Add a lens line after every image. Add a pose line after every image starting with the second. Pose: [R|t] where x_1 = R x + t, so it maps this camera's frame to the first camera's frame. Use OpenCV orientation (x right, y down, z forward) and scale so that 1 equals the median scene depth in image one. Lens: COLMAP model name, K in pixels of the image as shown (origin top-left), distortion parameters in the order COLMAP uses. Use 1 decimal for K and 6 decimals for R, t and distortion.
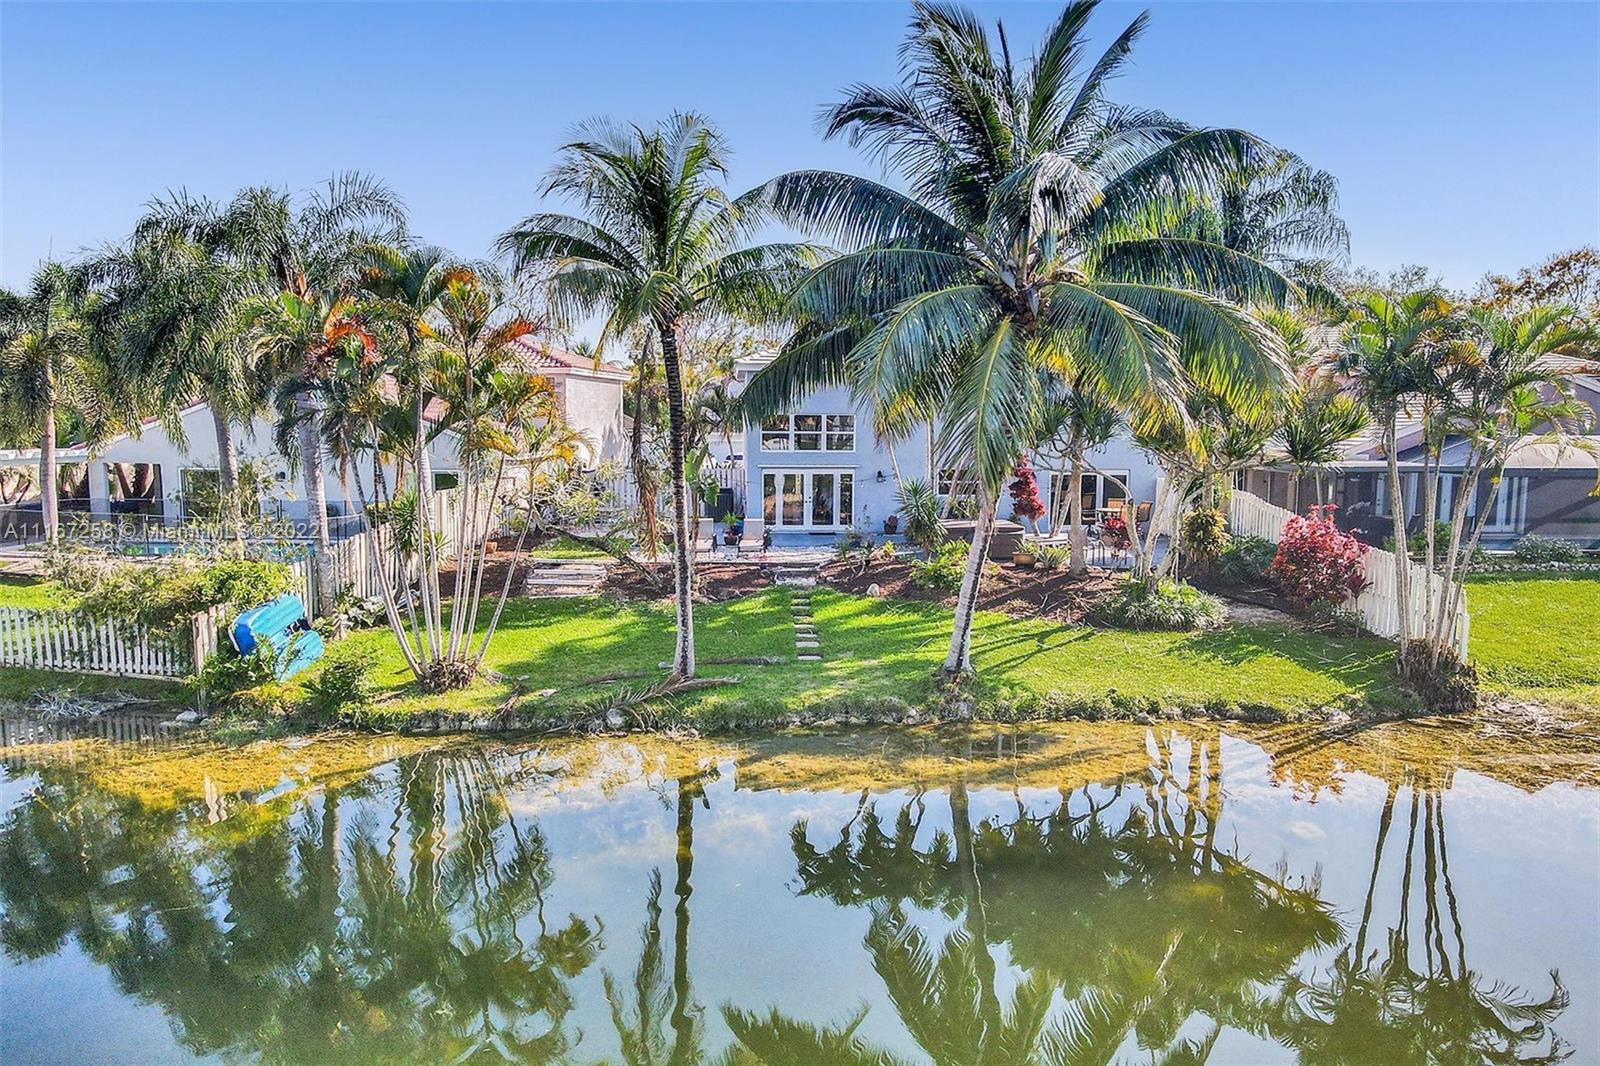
lens RADIAL K [[1151.0, 0, 844.1], [0, 1151.0, 518.5], [0, 0, 1]] dist [0.002396, 0.031237]
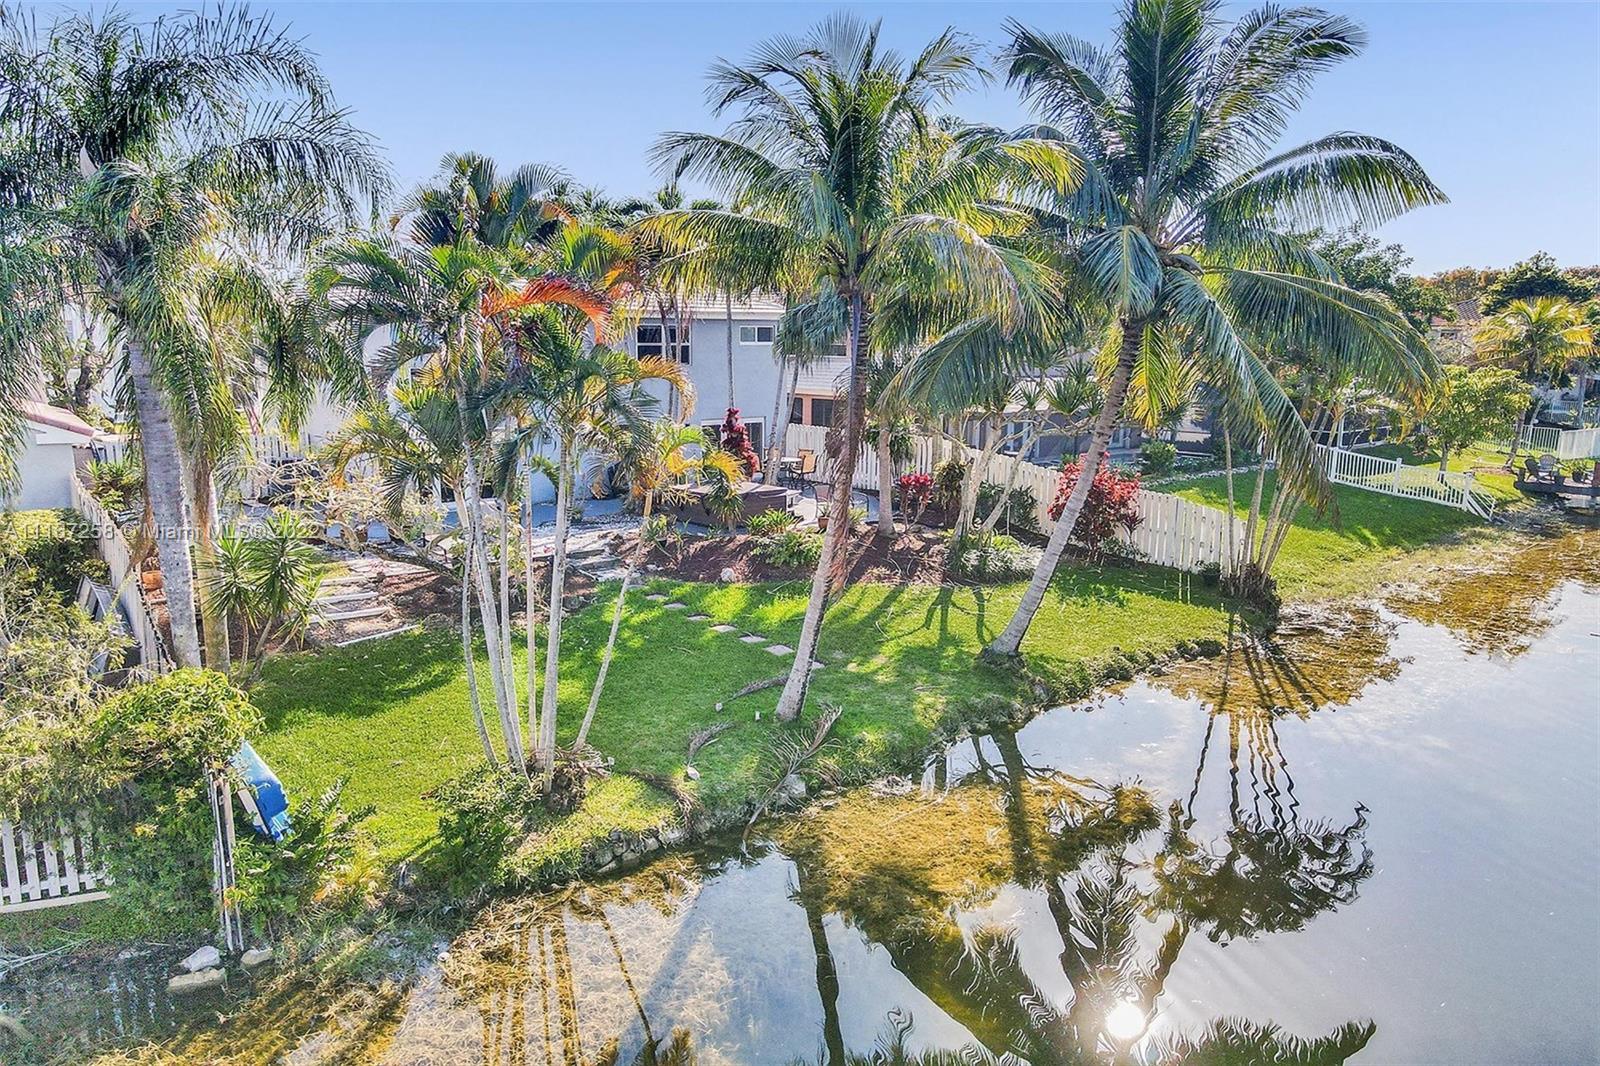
lens RADIAL K [[1151.0, 0, 784.1], [0, 1151.0, 528.1], [0, 0, 1]] dist [0.002396, 0.031237]
pose [[0.783179, -0.100621, 0.613601, -0.656995], [0.048608, 0.993707, 0.100910, -0.083448], [-0.619894, -0.049204, 0.783141, 0.371478]]
